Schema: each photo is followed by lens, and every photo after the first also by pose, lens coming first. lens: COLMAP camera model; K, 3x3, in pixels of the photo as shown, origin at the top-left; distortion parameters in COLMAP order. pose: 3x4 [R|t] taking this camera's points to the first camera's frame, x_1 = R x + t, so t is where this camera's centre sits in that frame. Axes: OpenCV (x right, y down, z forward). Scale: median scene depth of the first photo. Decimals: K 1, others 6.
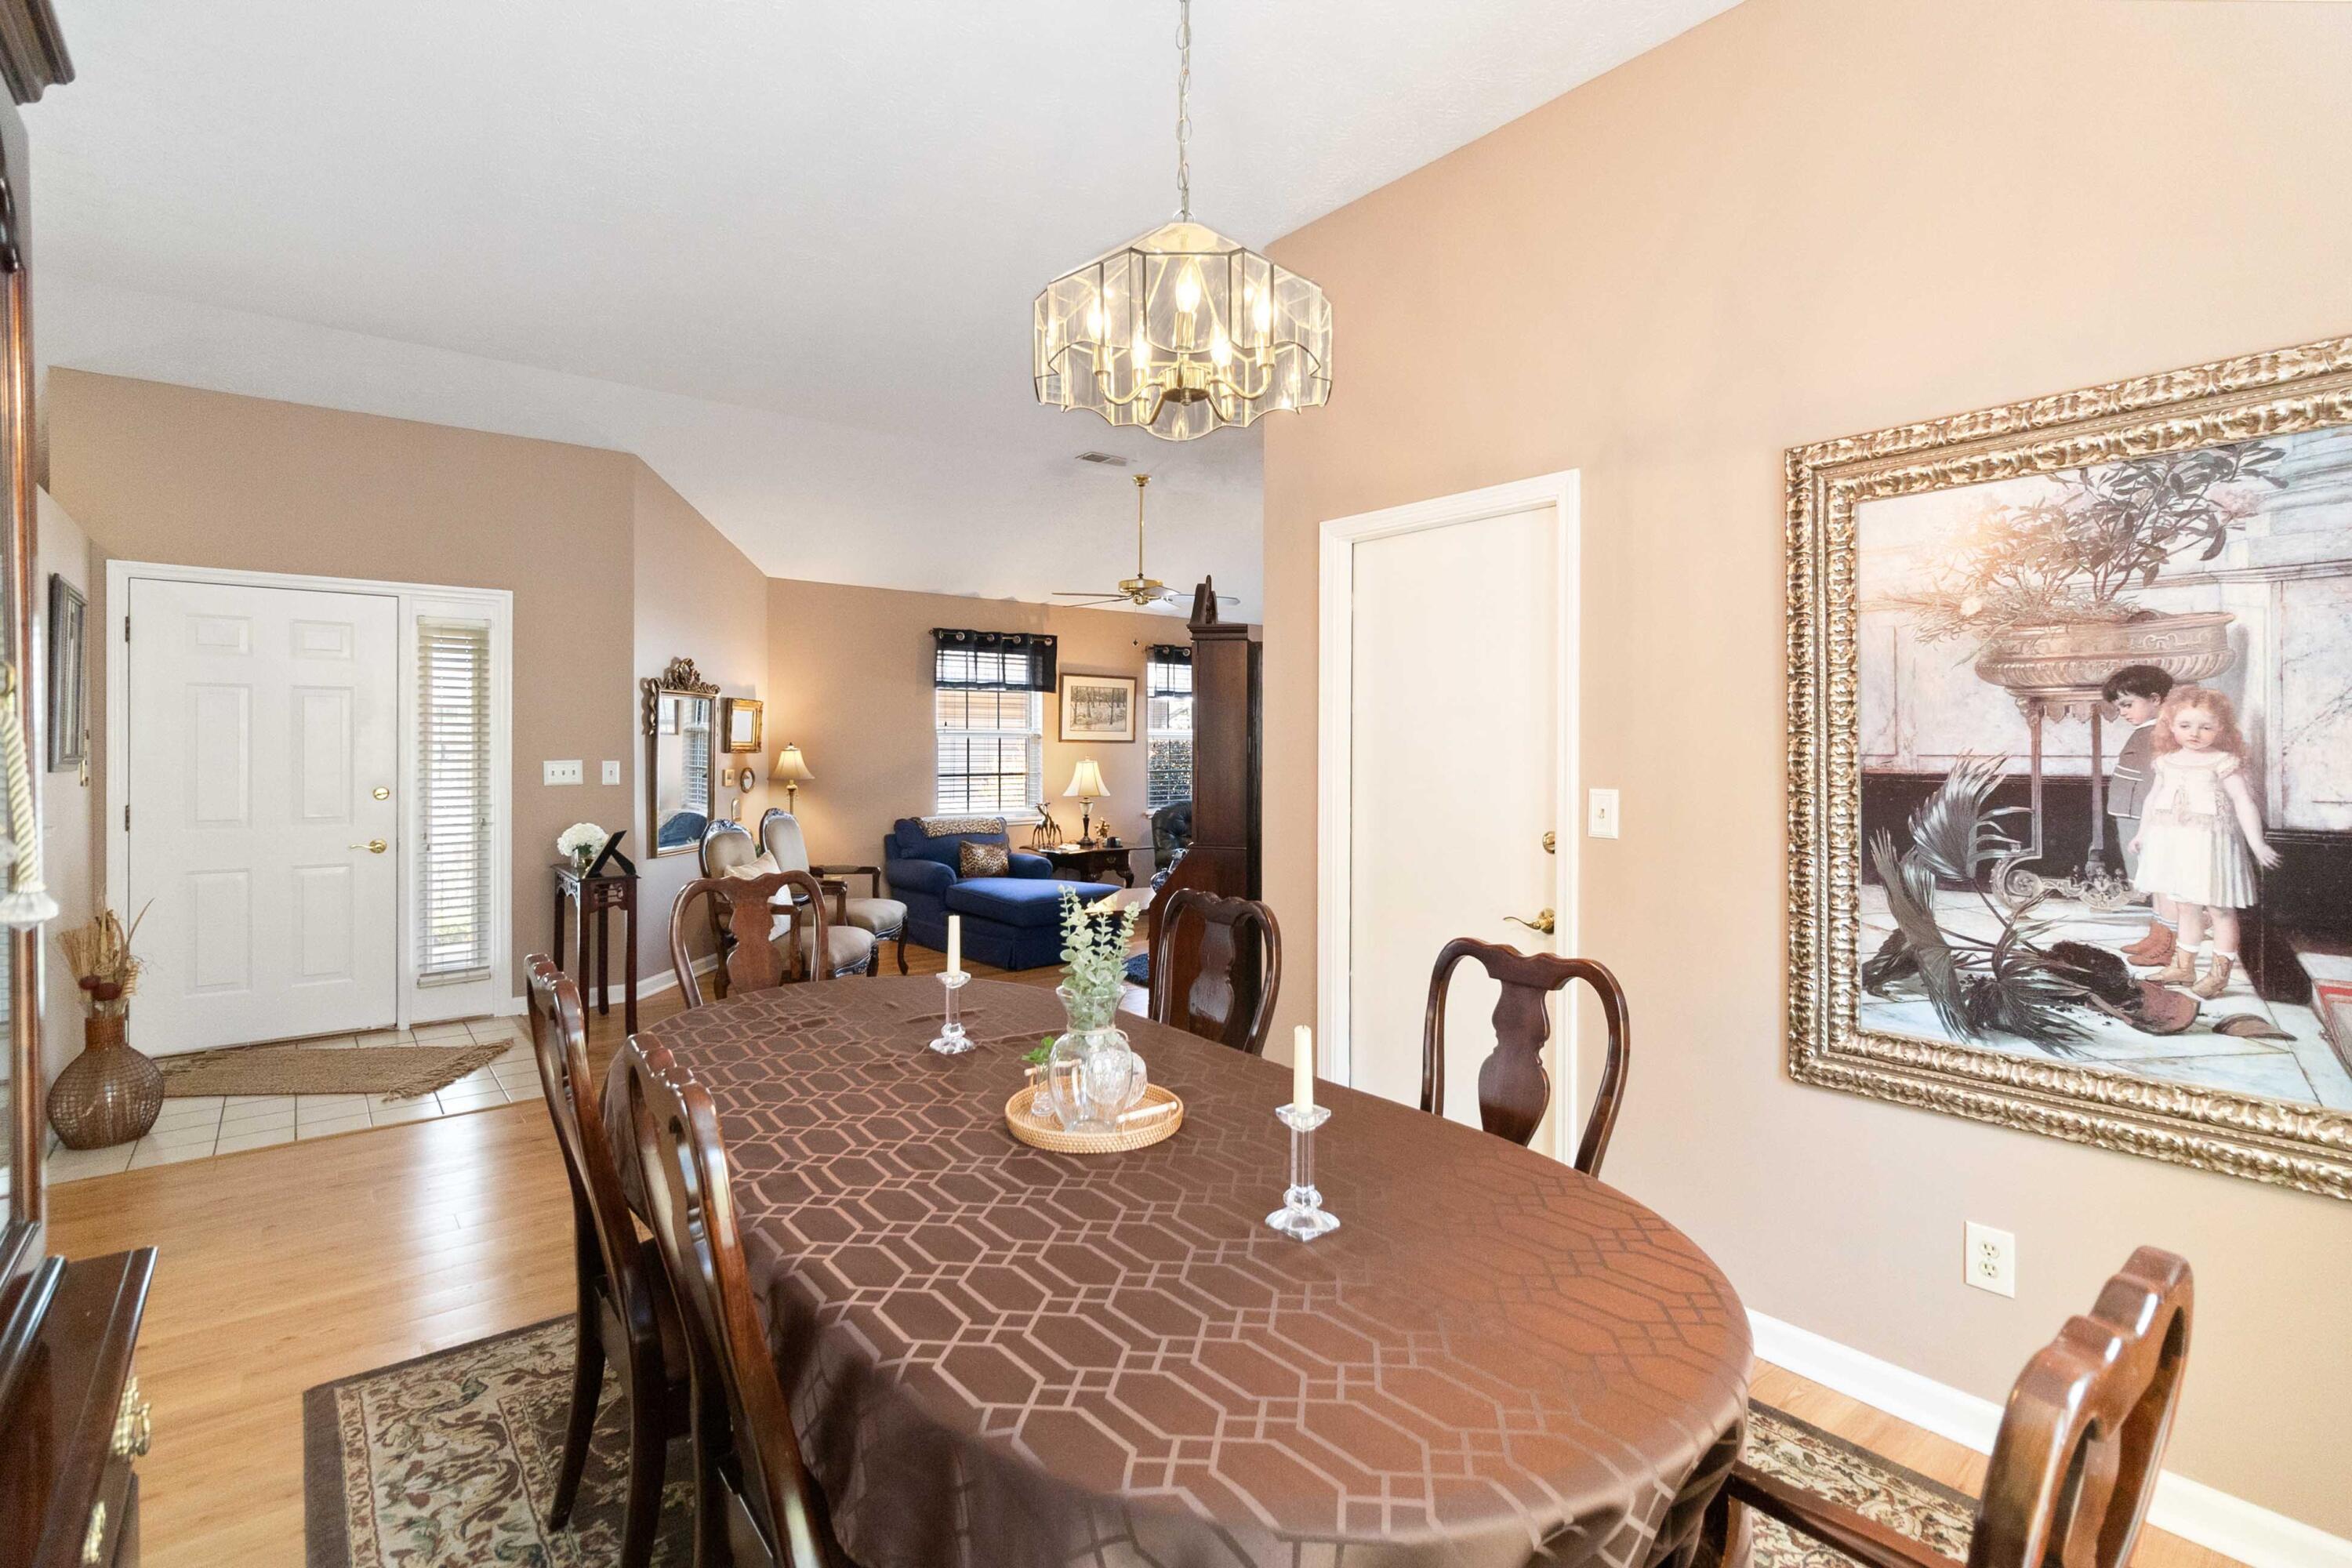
lens RADIAL K [[1107.0, 0, 1173.0], [0, 1107.0, 745.9], [0, 0, 1]] dist [-0.001106, -0.000038]
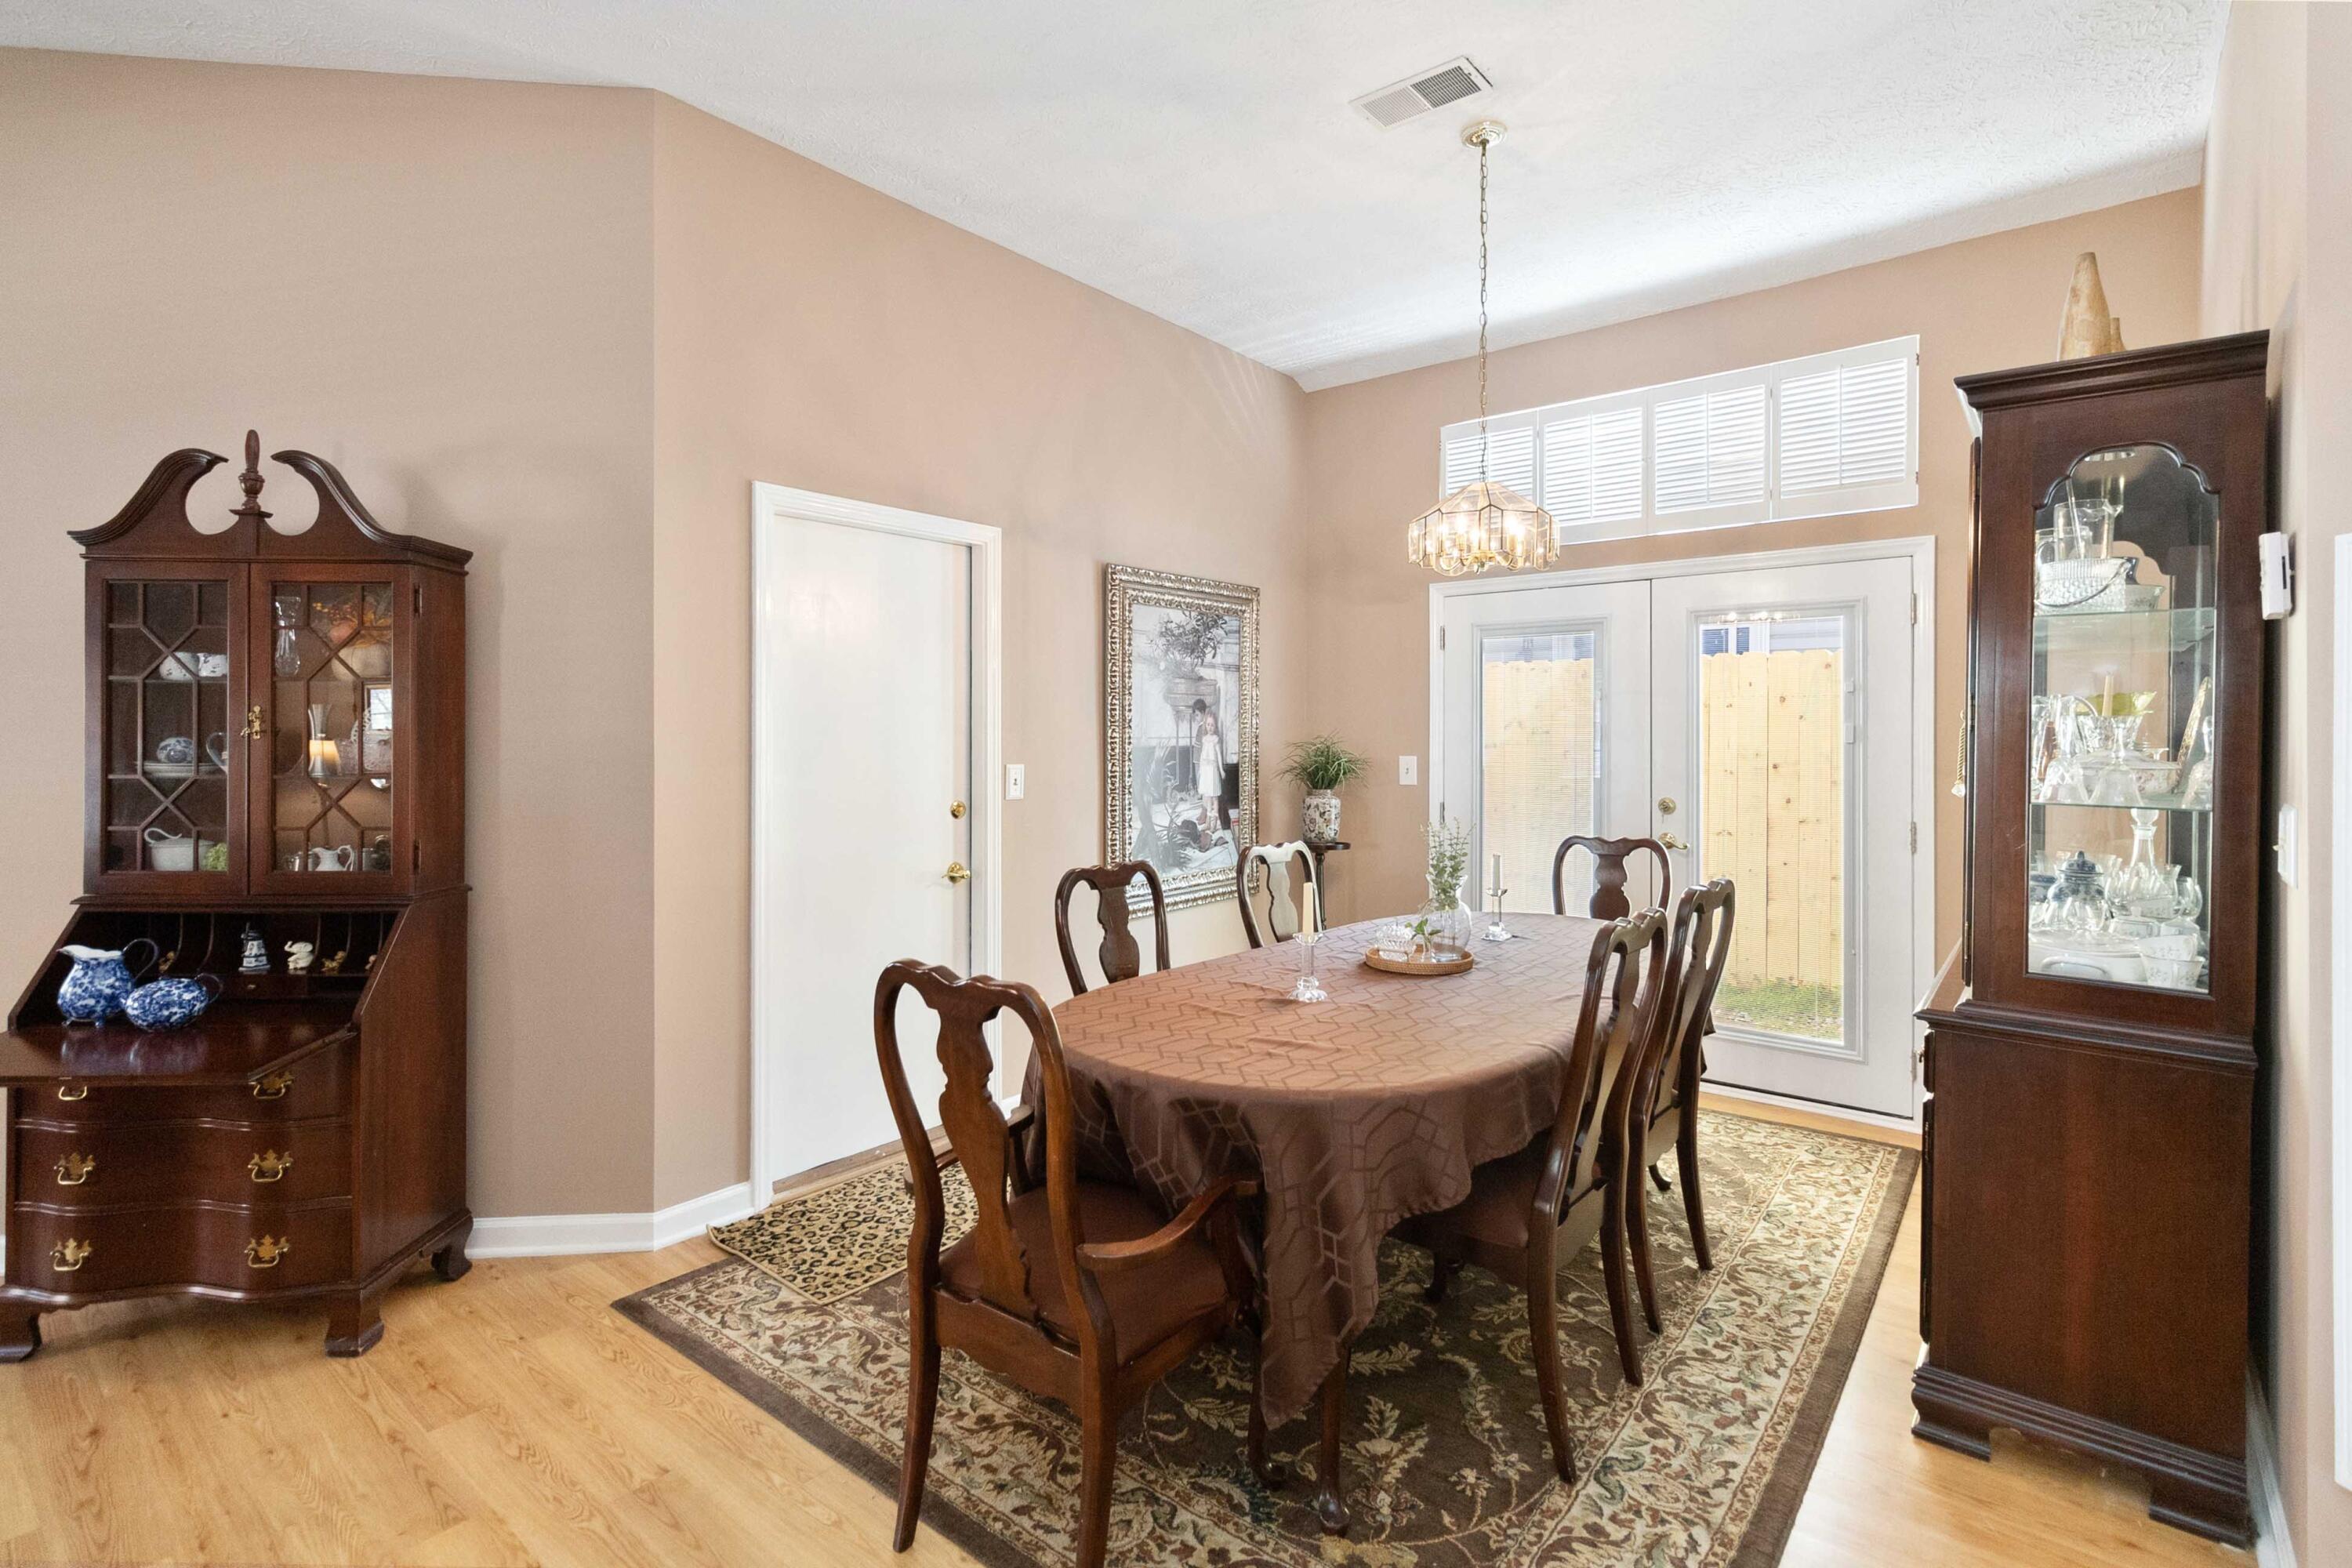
lens RADIAL K [[1107.0, 0, 1168.6], [0, 1107.0, 728.9], [0, 0, 1]] dist [-0.001106, -0.000038]
pose [[-0.209566, -0.002064, 0.977792, -1.479275], [-0.001926, 0.999997, 0.001698, -0.012709], [-0.977793, -0.001528, -0.209569, 1.603735]]
